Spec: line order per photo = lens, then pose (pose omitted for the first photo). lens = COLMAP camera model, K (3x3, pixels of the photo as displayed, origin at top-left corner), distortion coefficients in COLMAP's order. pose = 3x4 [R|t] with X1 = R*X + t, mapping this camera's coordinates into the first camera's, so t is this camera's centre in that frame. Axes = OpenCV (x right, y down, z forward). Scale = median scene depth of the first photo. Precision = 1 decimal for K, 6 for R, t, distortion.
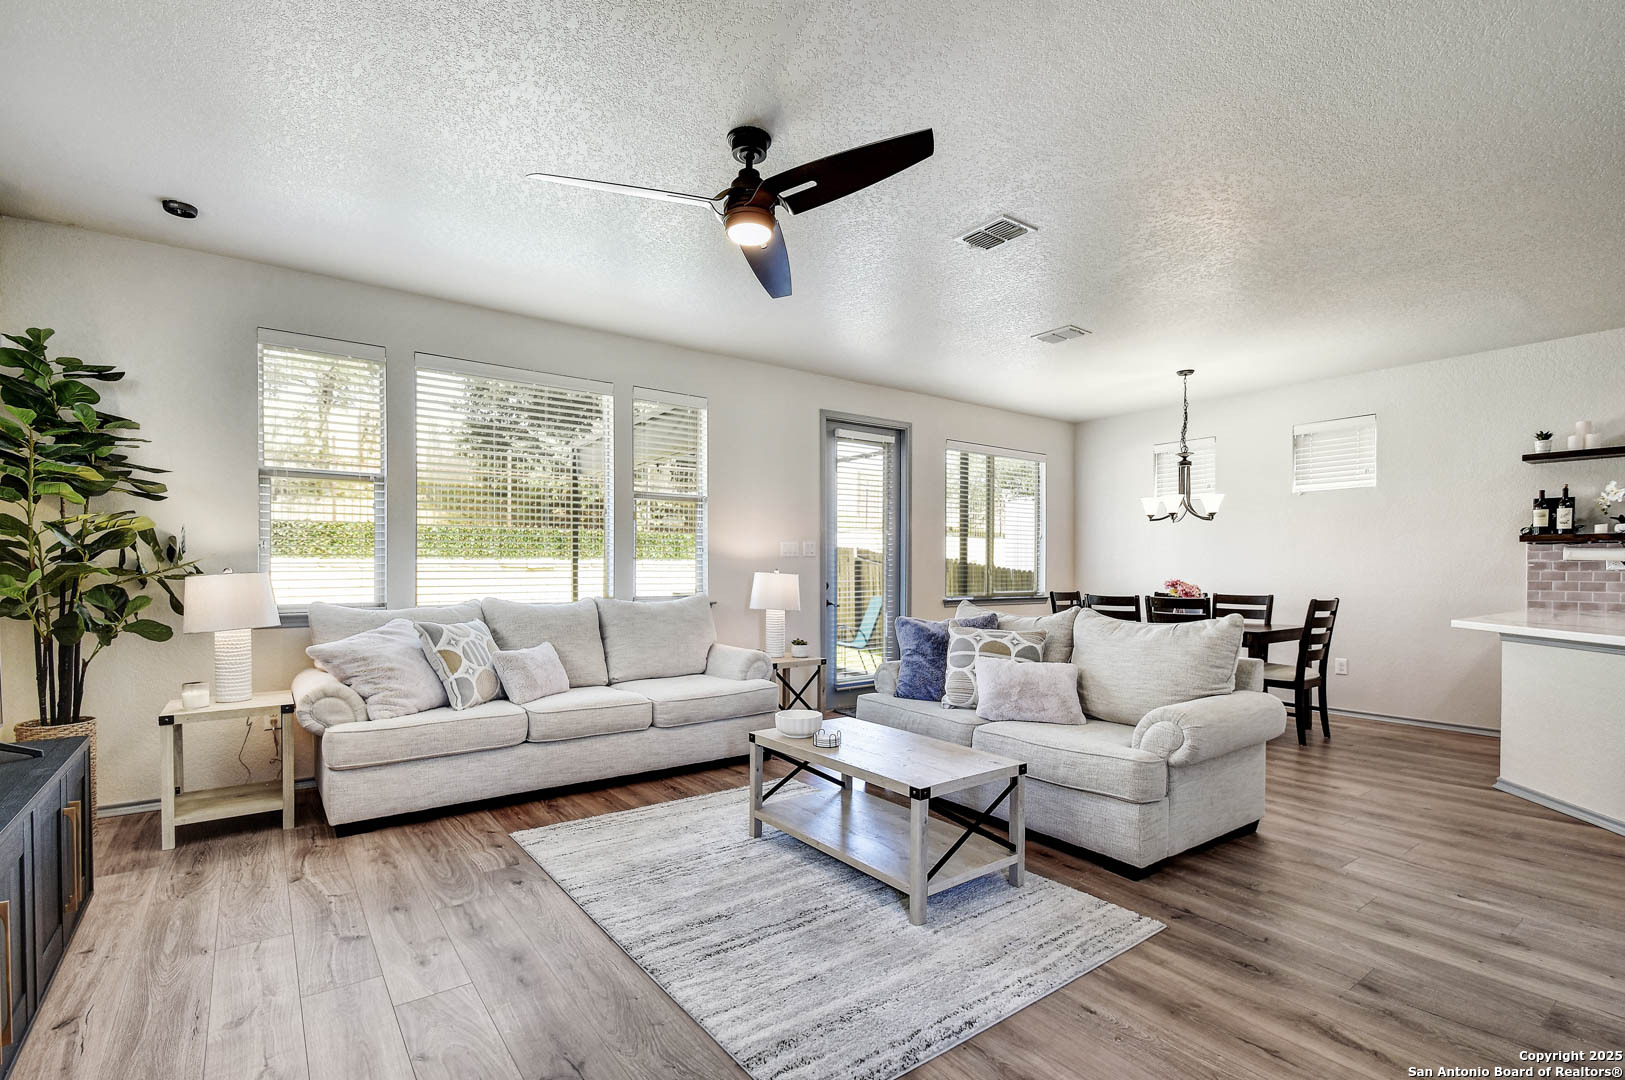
lens RADIAL K [[750.4, 0, 803.7], [0, 750.4, 572.6], [0, 0, 1]] dist [0.004205, -0.000891]
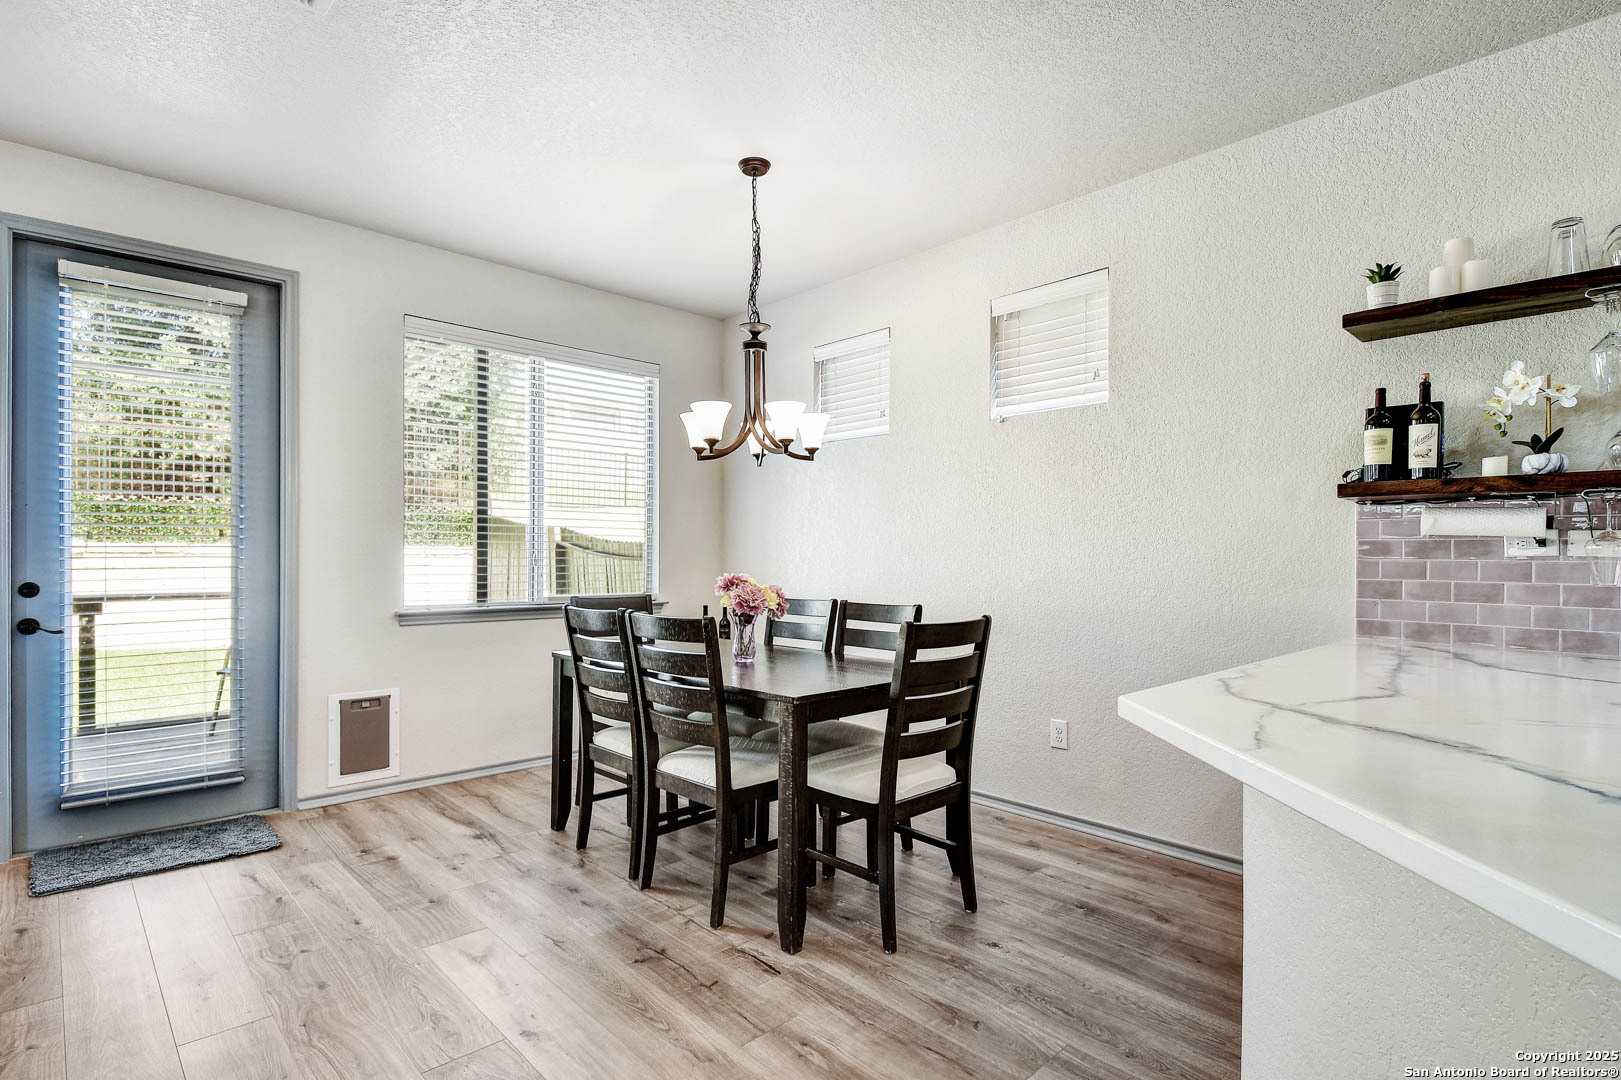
lens RADIAL K [[794.0, 0, 801.9], [0, 794.0, 554.2], [0, 0, 1]] dist [0.002880, -0.000389]
pose [[0.993320, 0.001717, 0.115377, 0.567502], [-0.000938, 0.999976, -0.006804, -0.001534], [-0.115386, 0.006650, 0.993298, 0.551644]]
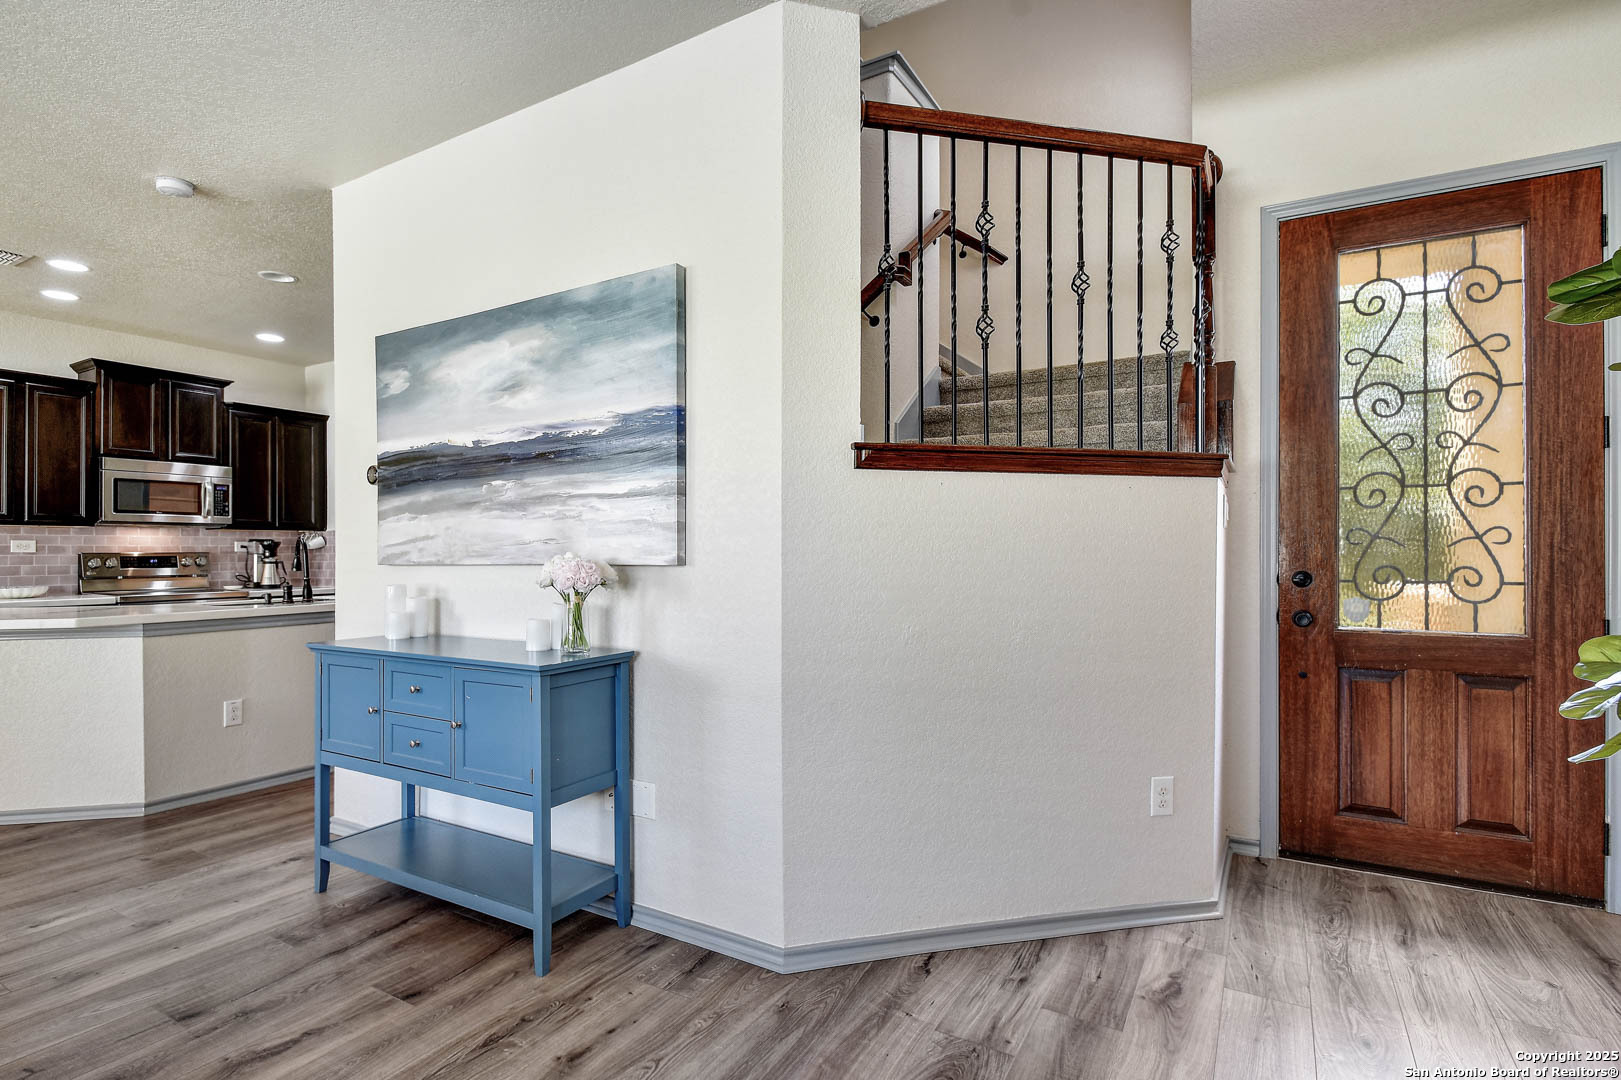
lens RADIAL K [[790.8, 0, 788.1], [0, 790.8, 549.3], [0, 0, 1]] dist [0.015052, -0.009810]
pose [[-0.390612, 0.001822, 0.920554, -0.173471], [0.006851, 0.999976, 0.000927, -0.001001], [-0.920530, 0.006669, -0.390615, 0.305501]]
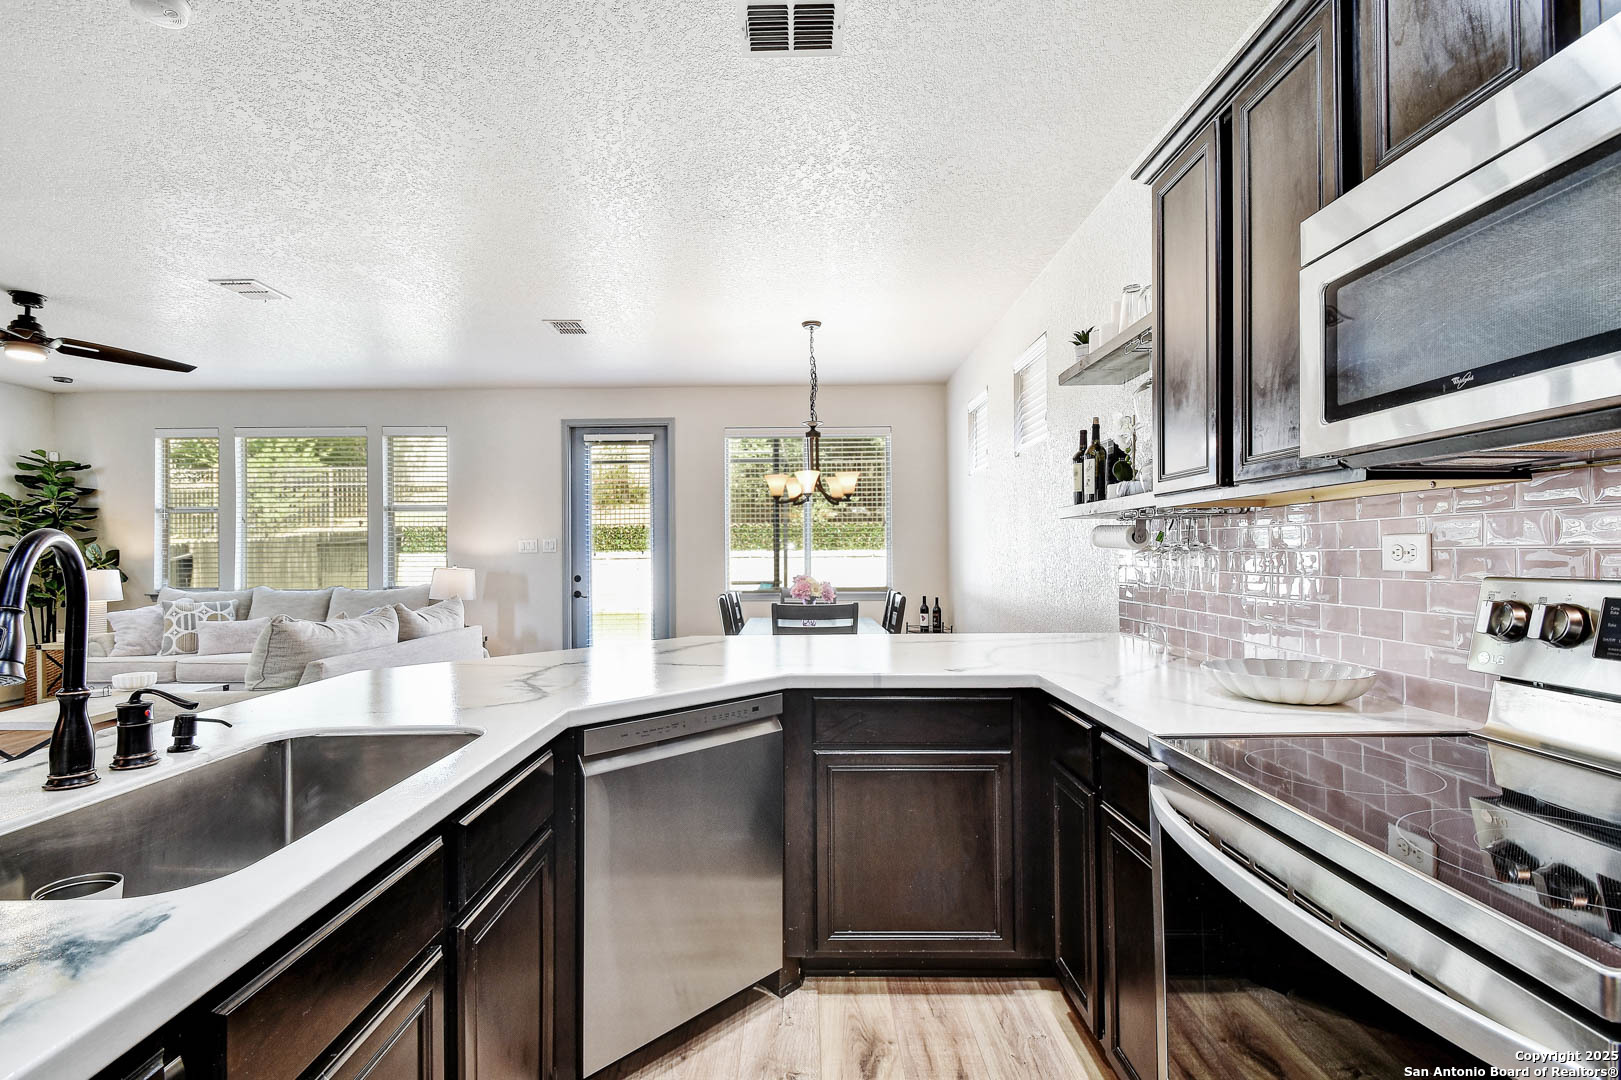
lens RADIAL K [[732.6, 0, 798.1], [0, 732.6, 551.0], [0, 0, 1]] dist [0.014116, -0.012073]
pose [[0.801974, -0.012243, -0.597234, 1.155134], [0.007231, 0.999916, -0.010788, -0.010238], [0.597315, 0.004333, 0.801995, 0.410335]]
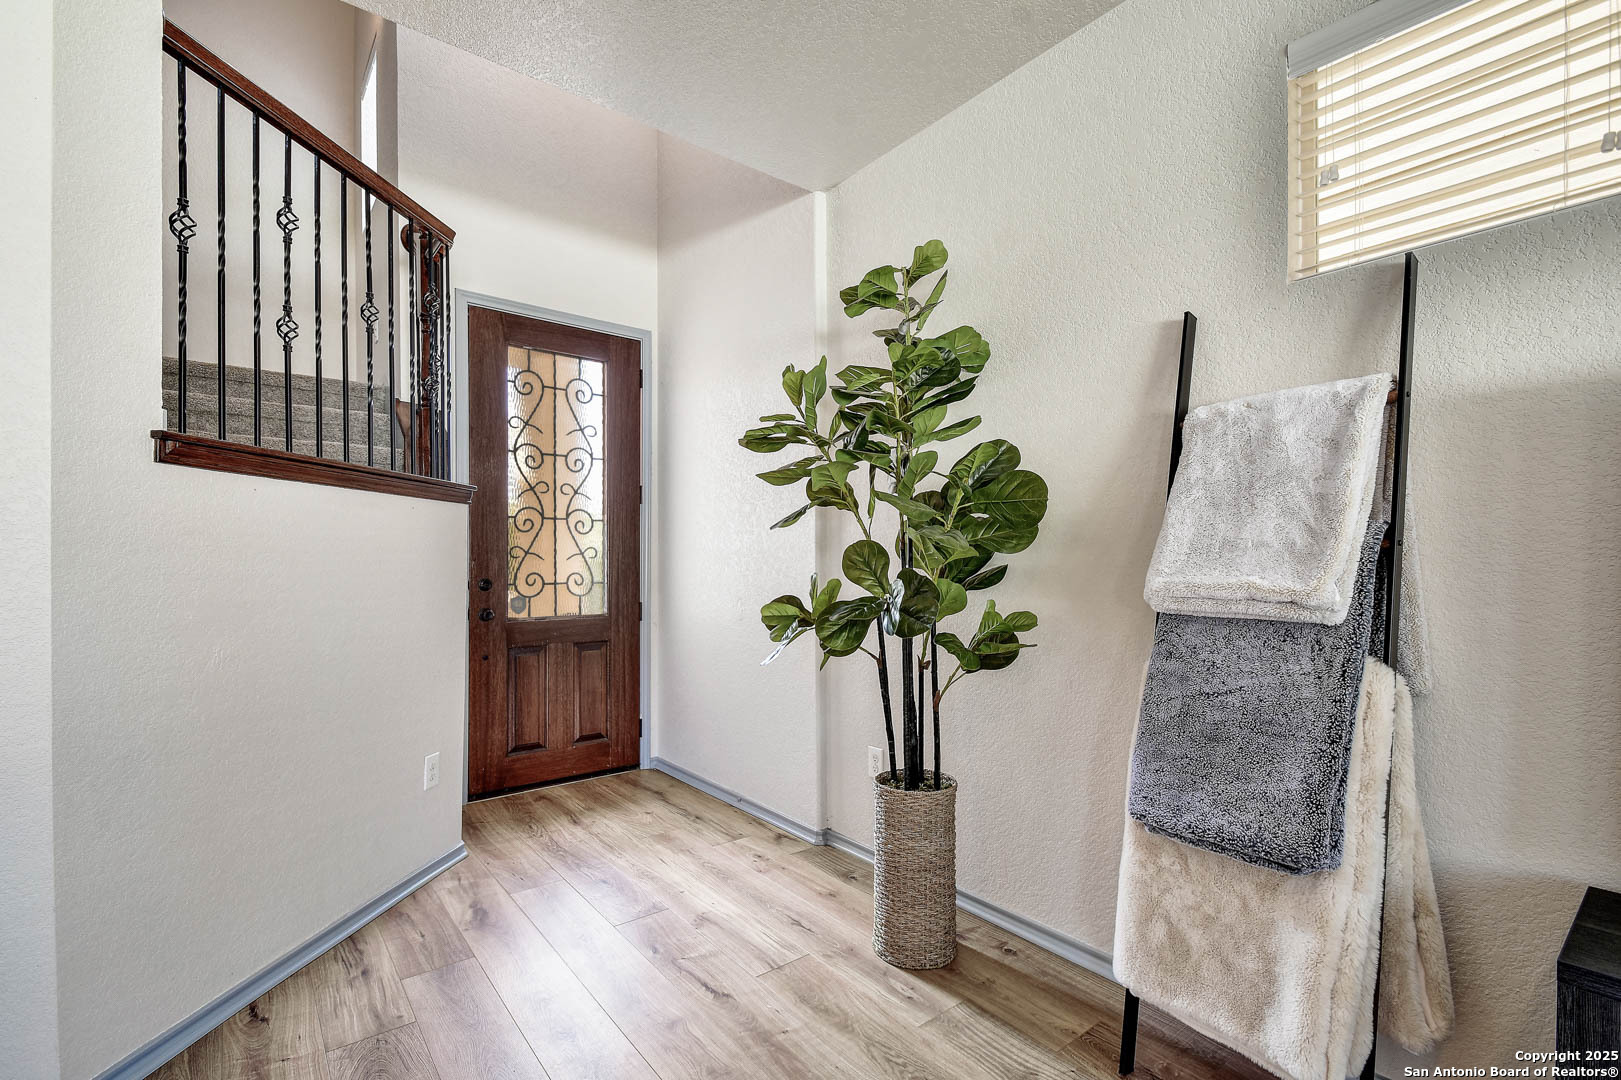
lens RADIAL K [[721.0, 0, 794.0], [0, 721.0, 566.7], [0, 0, 1]] dist [0.001509, -0.000241]
pose [[-0.999678, -0.000693, -0.025349, -0.057332], [-0.001025, 0.999914, 0.013094, -0.002781], [0.025337, 0.013116, -0.999593, 0.439294]]
